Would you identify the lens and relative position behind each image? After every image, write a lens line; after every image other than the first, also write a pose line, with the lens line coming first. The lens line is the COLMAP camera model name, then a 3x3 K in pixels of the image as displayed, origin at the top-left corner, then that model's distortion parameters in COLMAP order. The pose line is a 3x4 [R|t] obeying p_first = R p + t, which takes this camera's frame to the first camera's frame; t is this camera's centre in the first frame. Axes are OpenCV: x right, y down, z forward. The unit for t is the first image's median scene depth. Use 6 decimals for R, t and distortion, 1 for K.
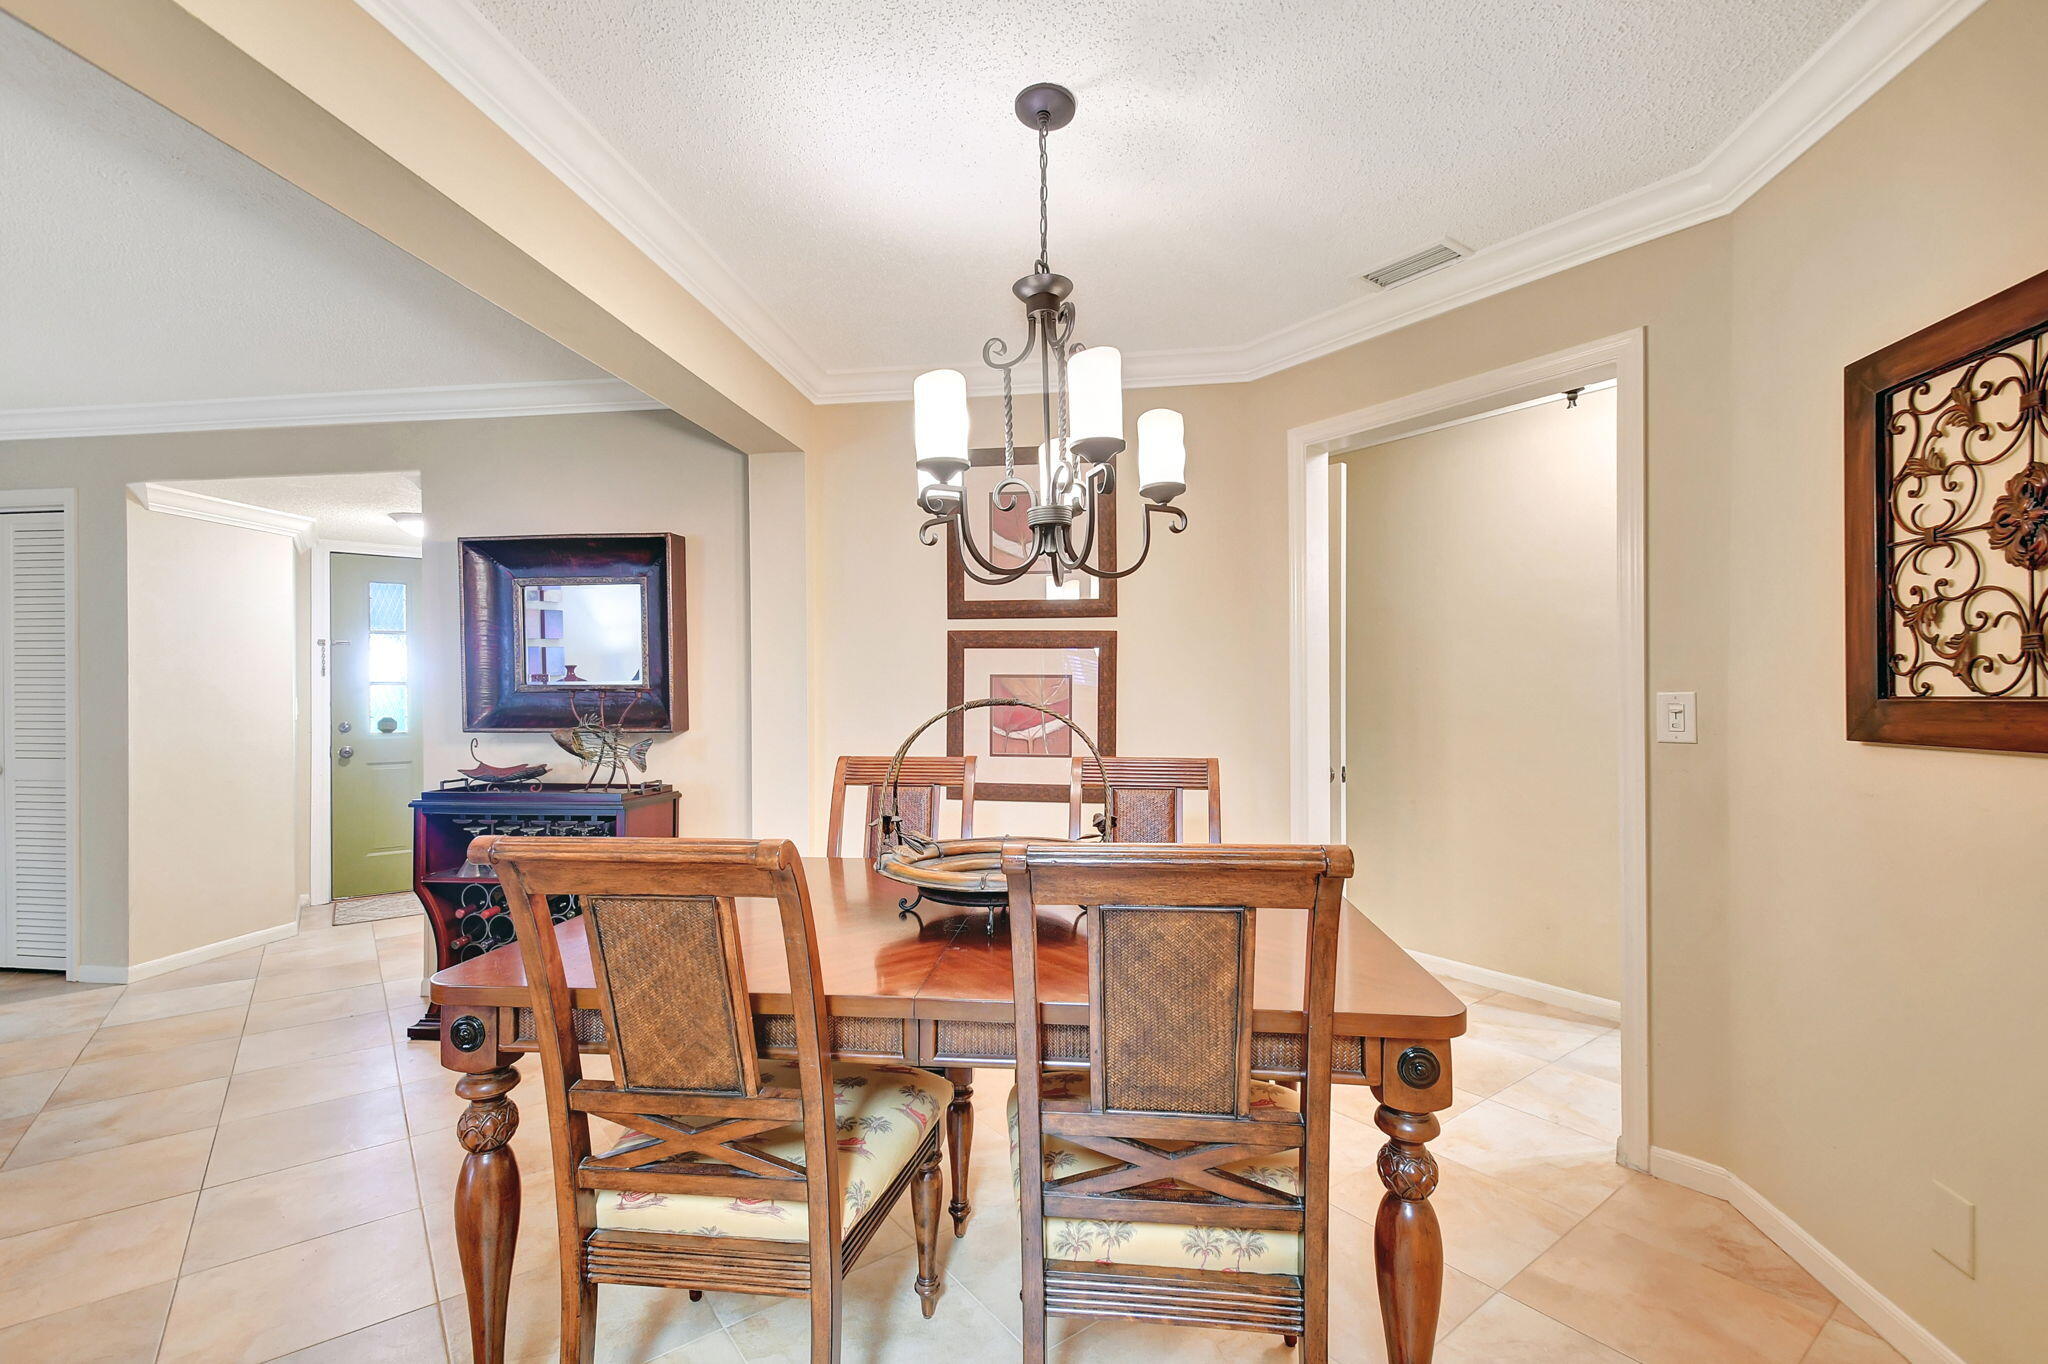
lens RADIAL K [[899.3, 0, 1027.3], [0, 899.3, 692.3], [0, 0, 1]] dist [0.032278, -0.016621]
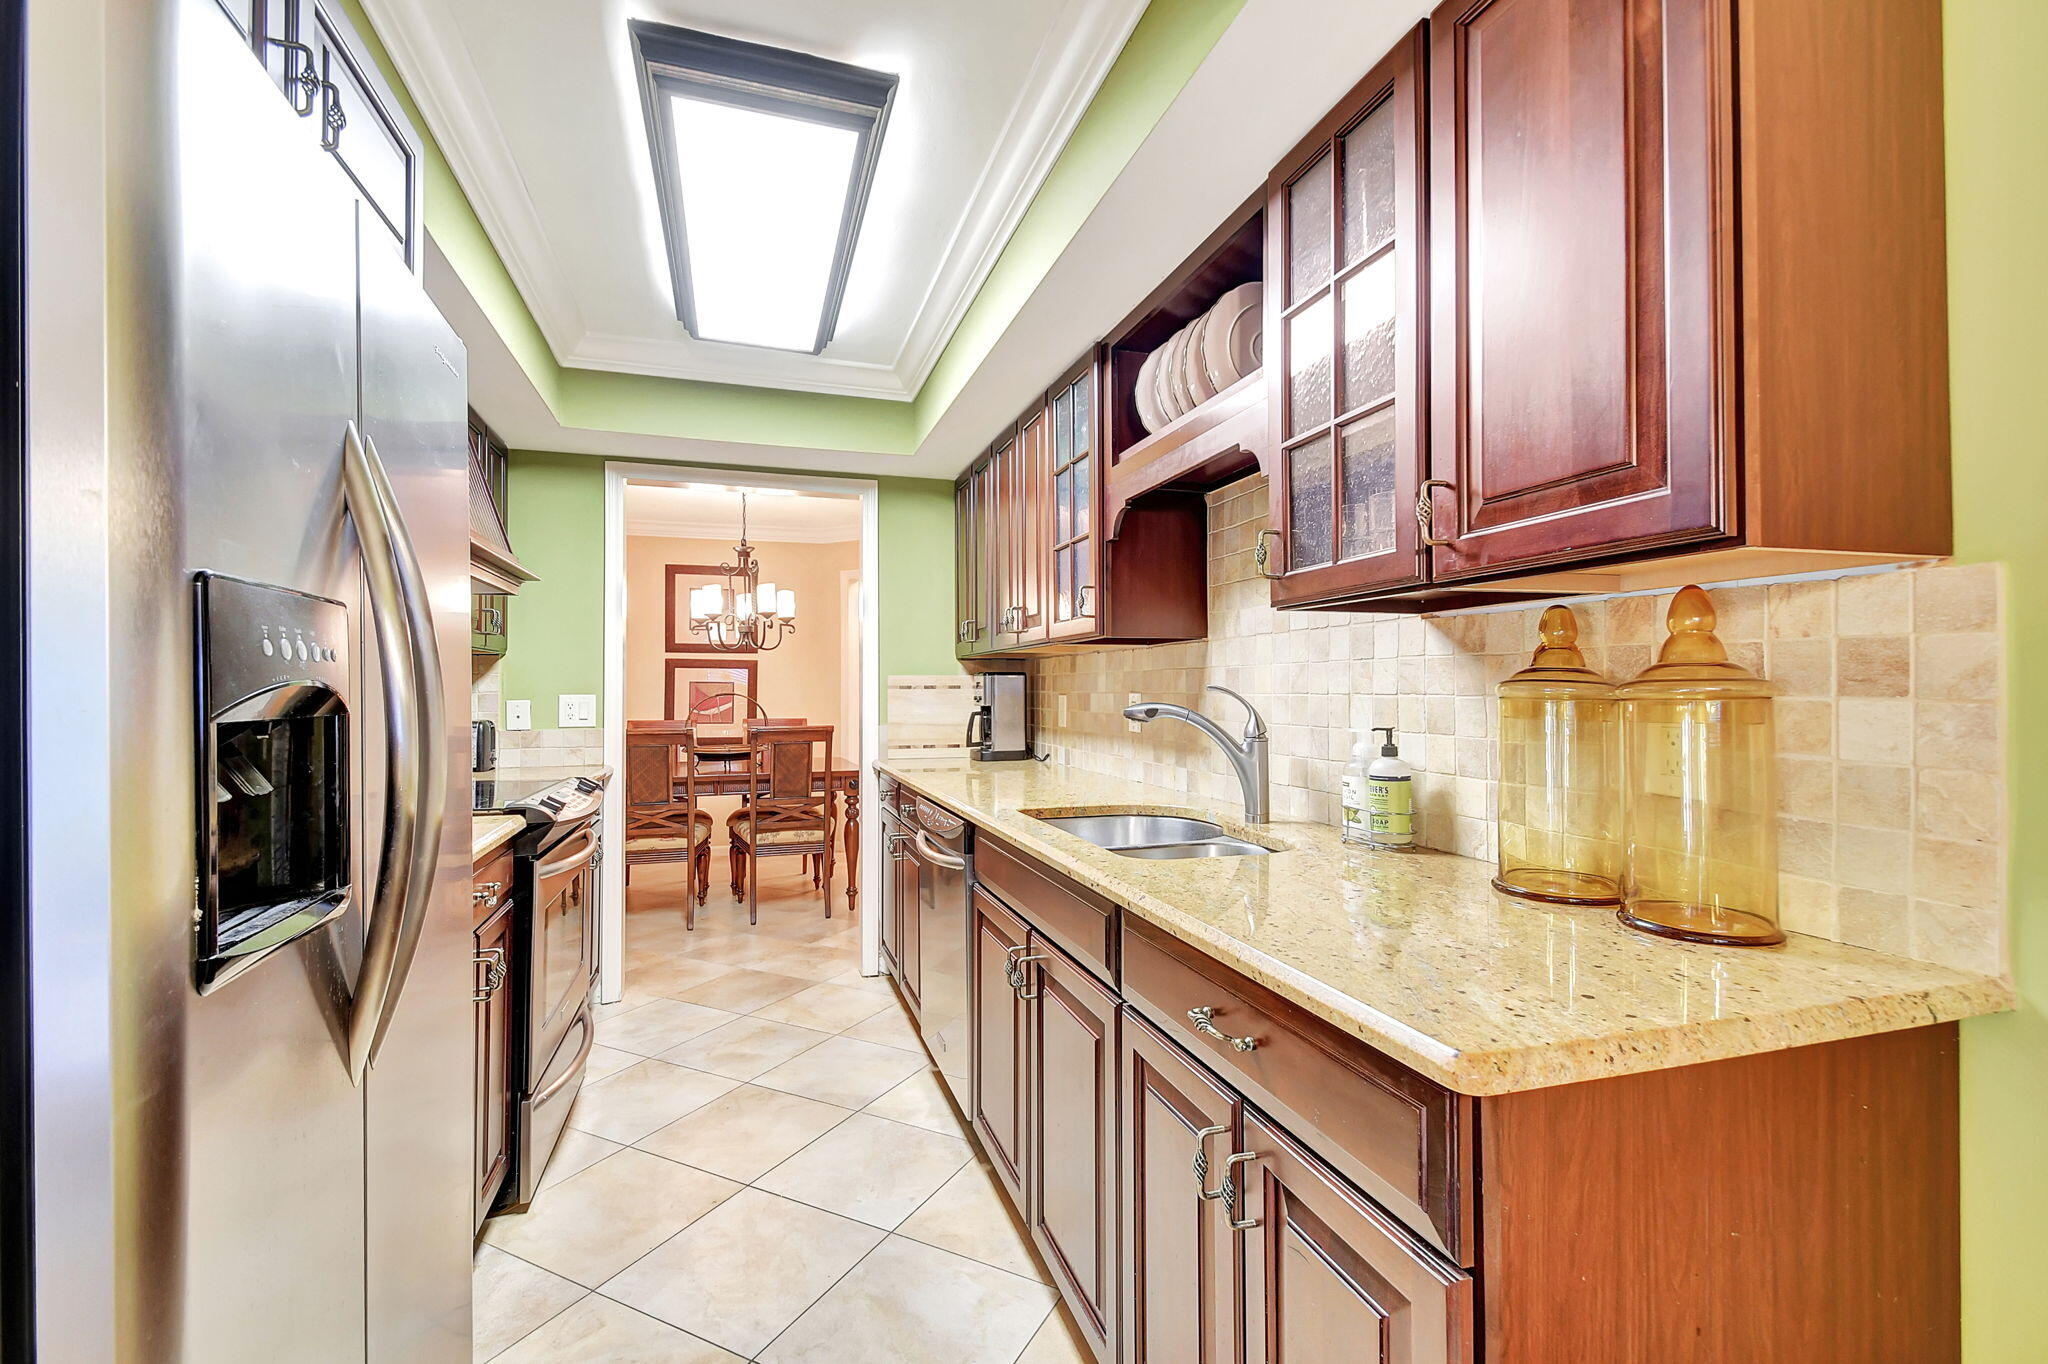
lens RADIAL K [[922.6, 0, 1051.5], [0, 922.6, 691.6], [0, 0, 1]] dist [0.018950, 0.000107]
pose [[0.896866, 0.007690, 0.442236, -0.476885], [-0.006857, 0.999970, -0.003483, 0.008210], [-0.442249, 0.000091, 0.896892, -2.444699]]
